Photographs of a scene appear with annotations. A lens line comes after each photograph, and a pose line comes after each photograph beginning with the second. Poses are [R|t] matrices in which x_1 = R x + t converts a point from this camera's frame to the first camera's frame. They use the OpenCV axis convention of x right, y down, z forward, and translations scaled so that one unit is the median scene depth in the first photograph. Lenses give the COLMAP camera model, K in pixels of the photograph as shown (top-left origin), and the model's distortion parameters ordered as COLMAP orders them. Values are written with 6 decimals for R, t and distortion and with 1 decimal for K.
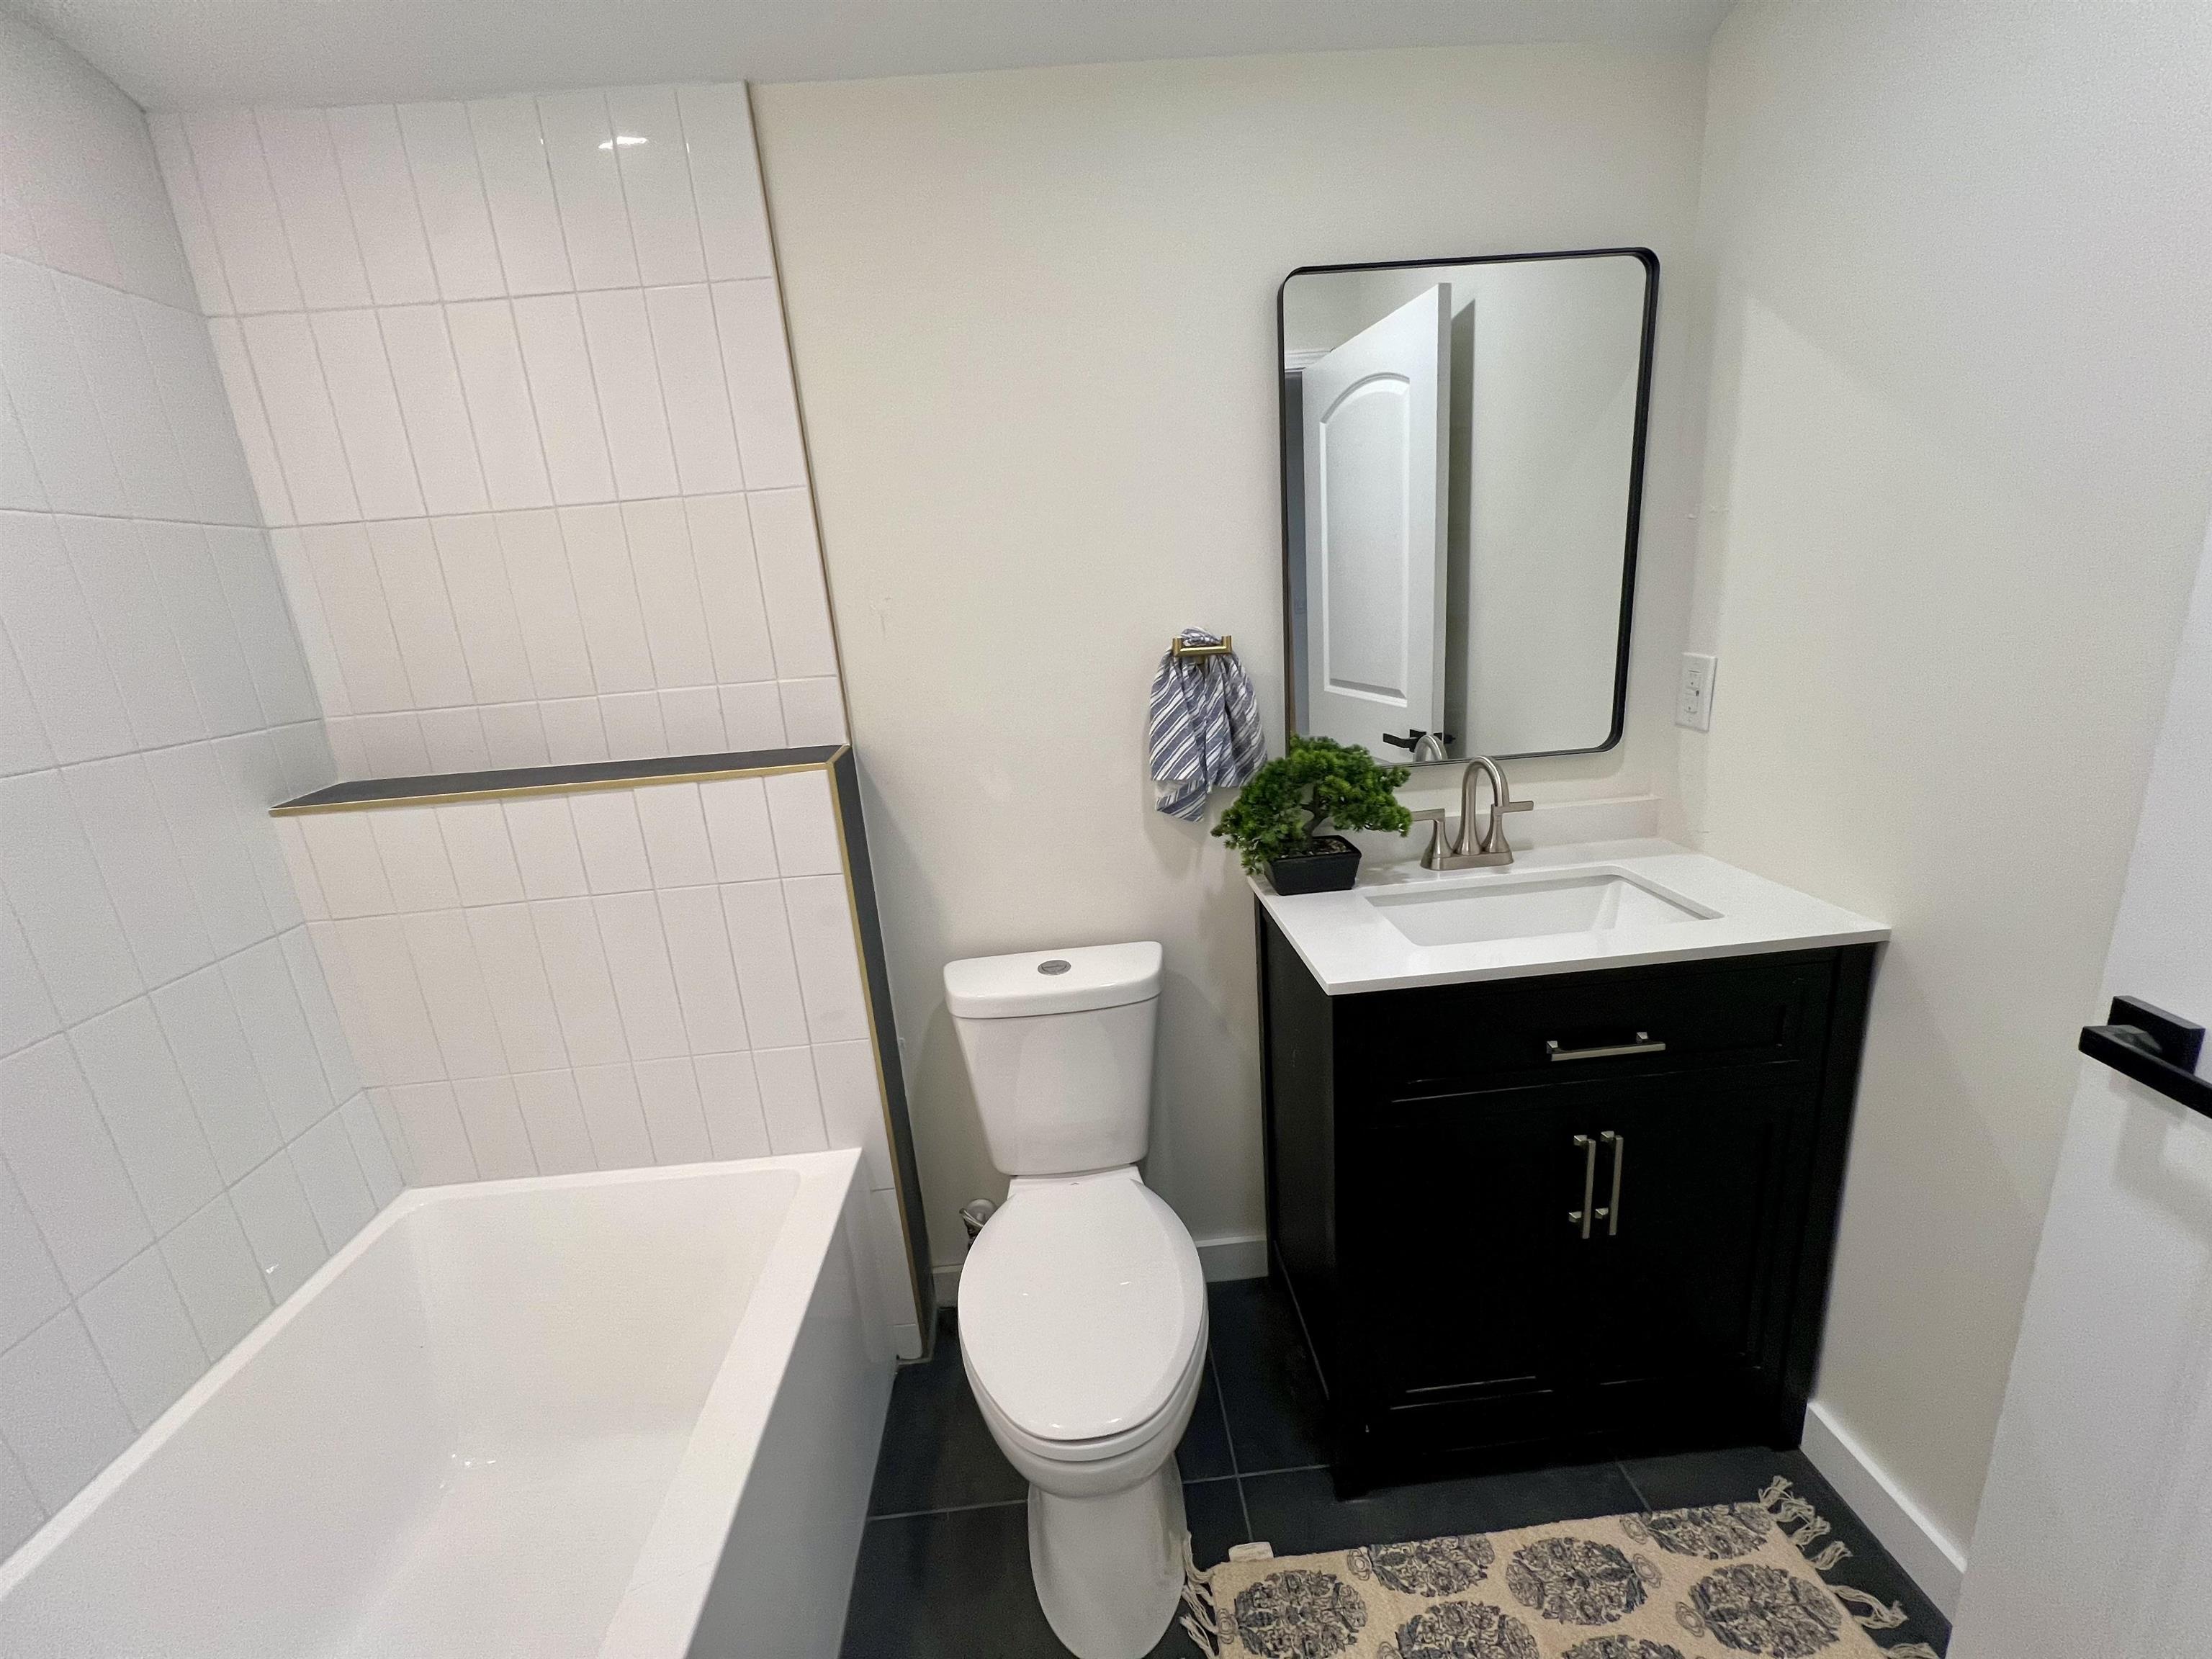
lens RADIAL K [[887.2, 0, 1095.4], [0, 887.2, 819.6], [0, 0, 1]] dist [0.001466, 0.000261]
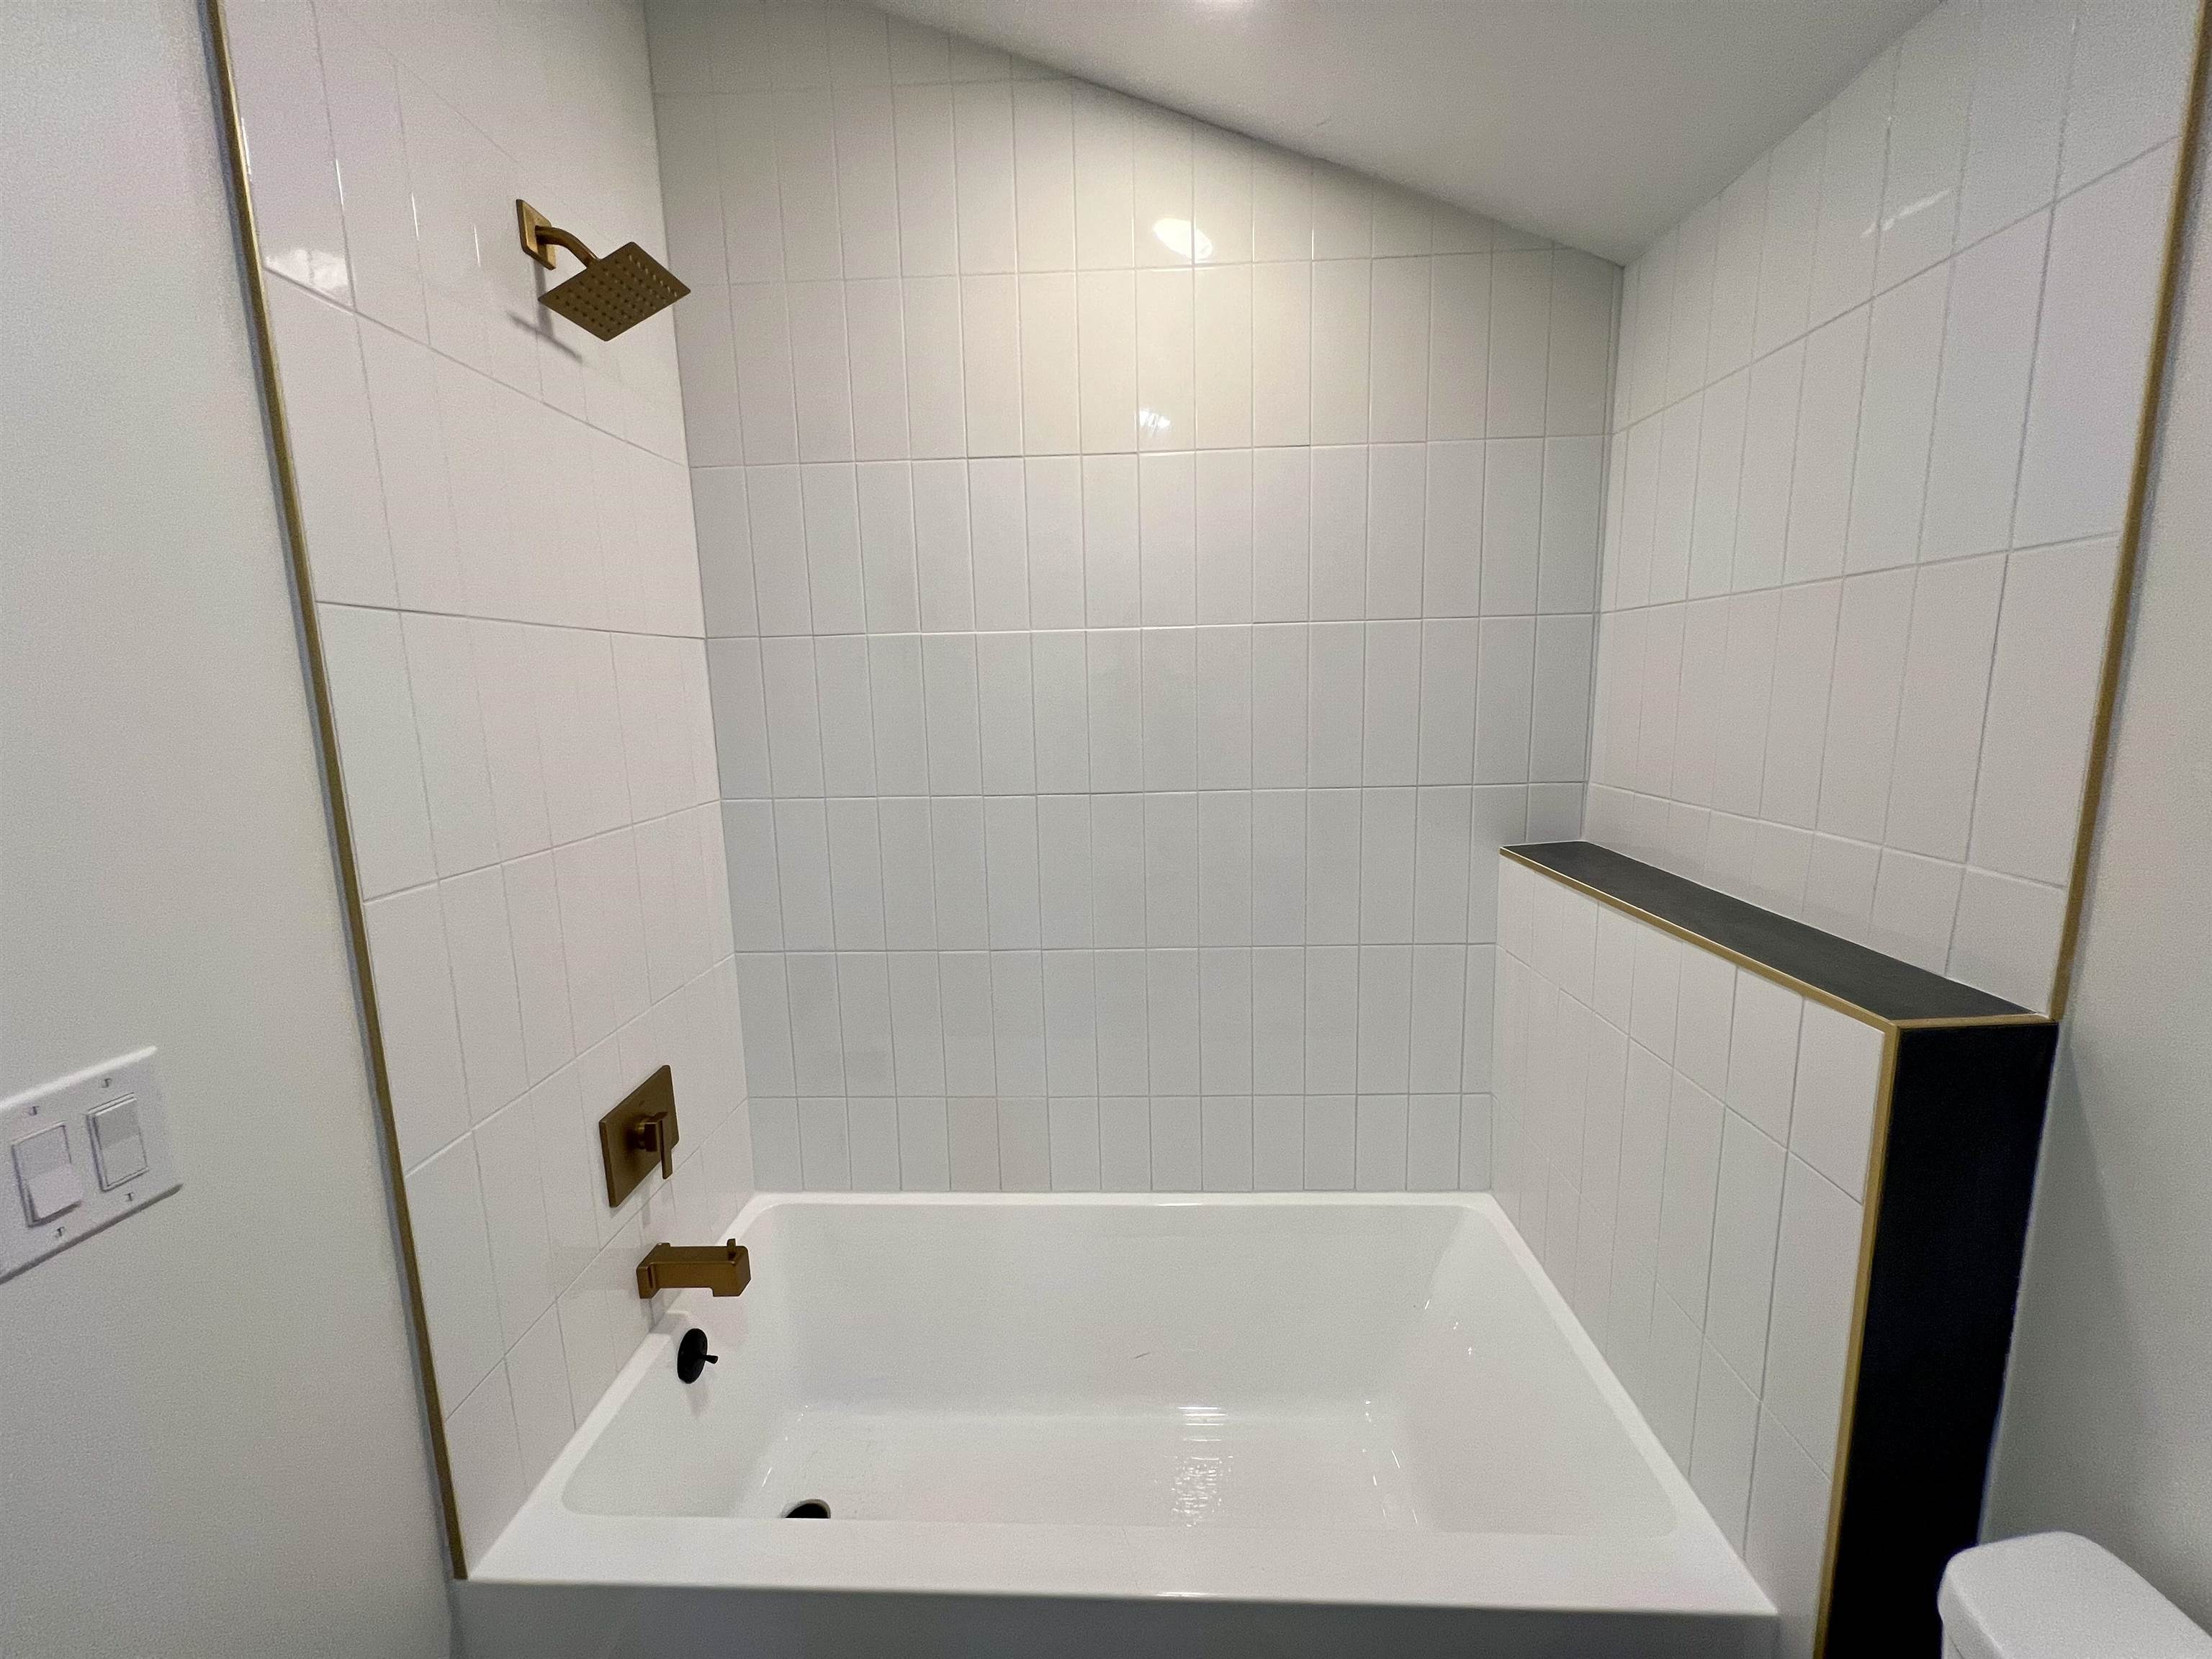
lens RADIAL K [[887.2, 0, 1097.4], [0, 887.2, 828.9], [0, 0, 1]] dist [0.001466, 0.000261]
pose [[-0.092771, 0.241534, -0.965948, 0.279527], [-0.223632, 0.940291, 0.256596, -0.217122], [0.970248, 0.239822, -0.033217, 0.484798]]
